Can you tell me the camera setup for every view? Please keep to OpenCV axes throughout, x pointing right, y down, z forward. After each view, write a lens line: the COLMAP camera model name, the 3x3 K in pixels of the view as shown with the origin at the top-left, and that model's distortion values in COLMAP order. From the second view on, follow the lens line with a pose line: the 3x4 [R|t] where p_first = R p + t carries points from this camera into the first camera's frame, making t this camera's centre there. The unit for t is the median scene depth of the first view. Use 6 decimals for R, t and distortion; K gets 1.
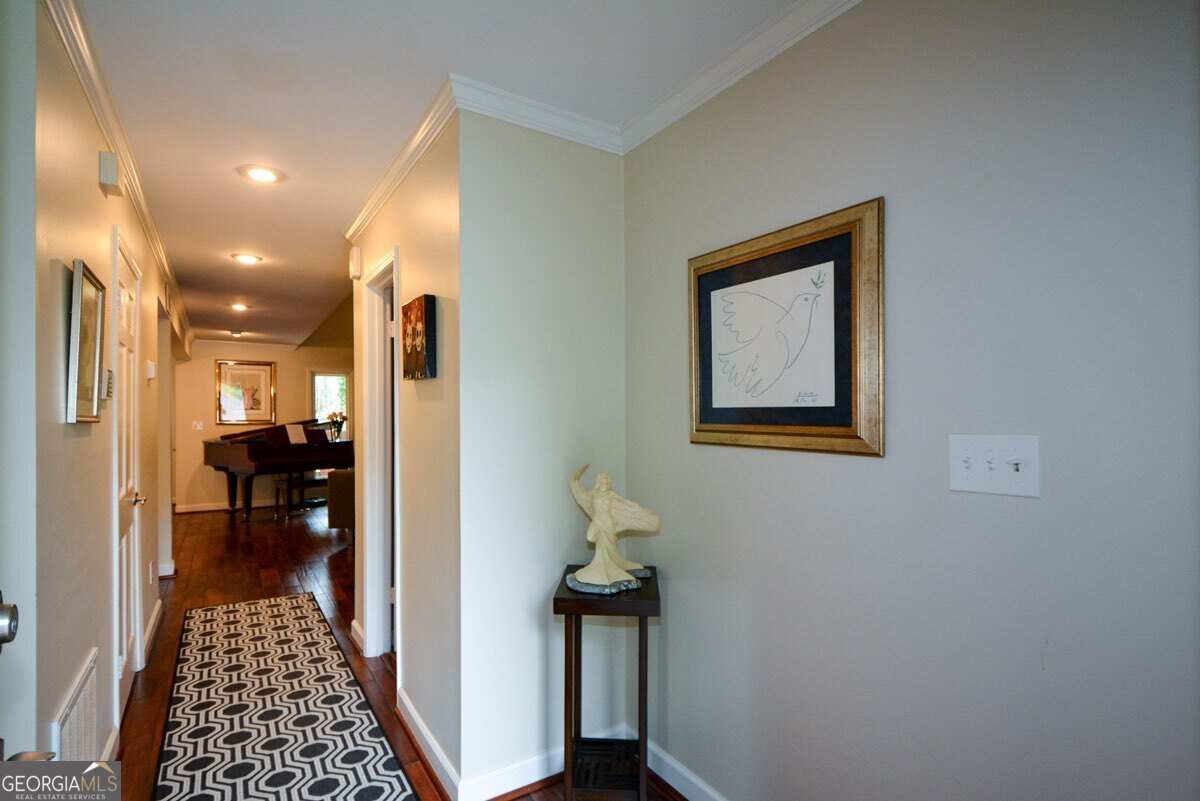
lens RADIAL K [[579.3, 0, 598.8], [0, 579.3, 408.5], [0, 0, 1]] dist [-0.000361, -0.001643]
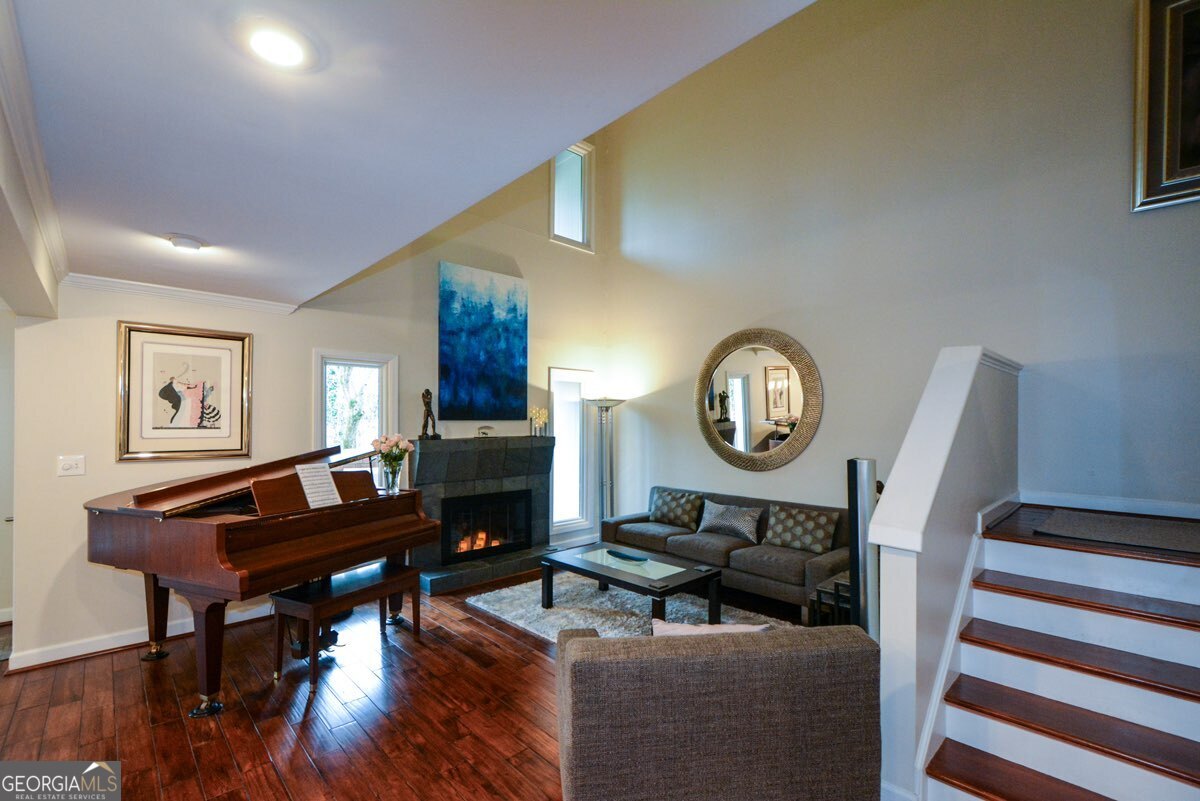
lens RADIAL K [[529.6, 0, 605.3], [0, 529.6, 409.1], [0, 0, 1]] dist [0.000508, -0.004796]
pose [[0.983309, 0.012160, 0.181539, -0.356451], [-0.009814, 0.999856, -0.013818, -0.012128], [-0.181681, 0.011806, 0.983287, 0.516501]]
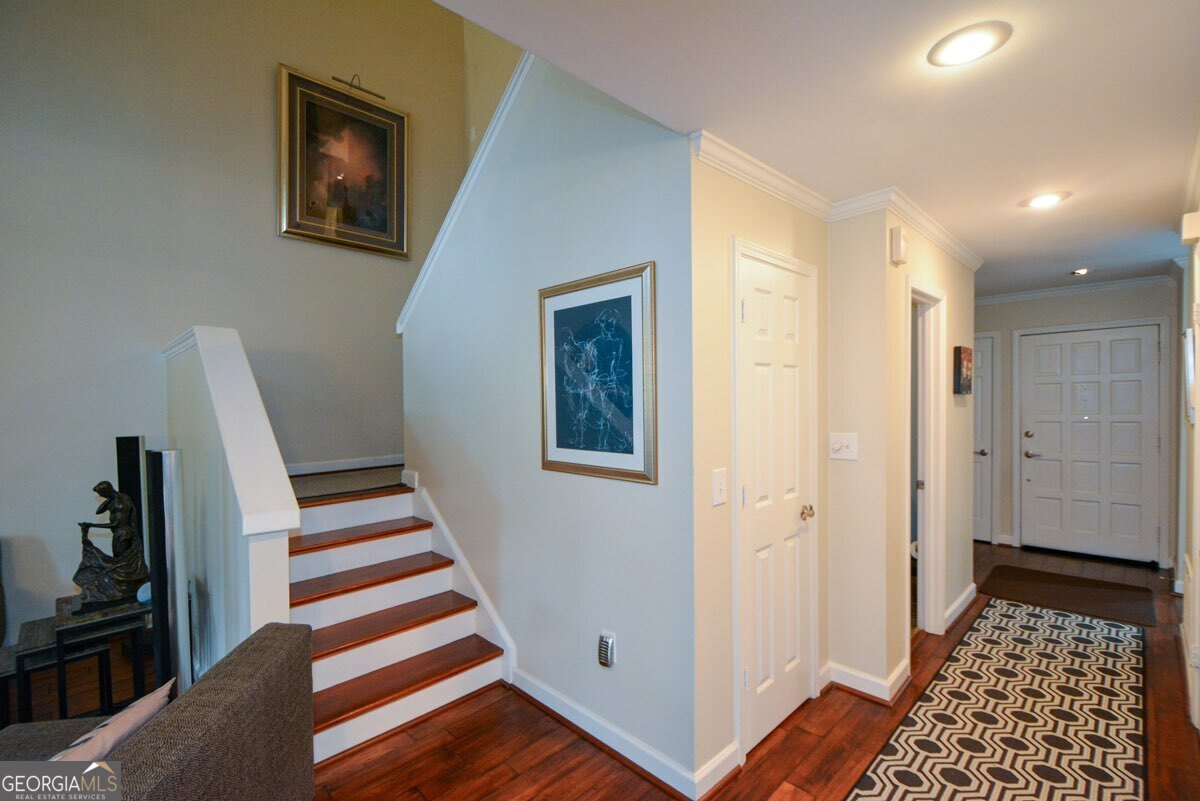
lens RADIAL K [[529.6, 0, 598.5], [0, 529.6, 408.2], [0, 0, 1]] dist [0.000508, -0.004796]
pose [[-0.188855, -0.004497, 0.981995, -0.538473], [0.012098, 0.999903, 0.006906, -0.003363], [-0.981930, 0.013185, -0.188783, 0.772386]]
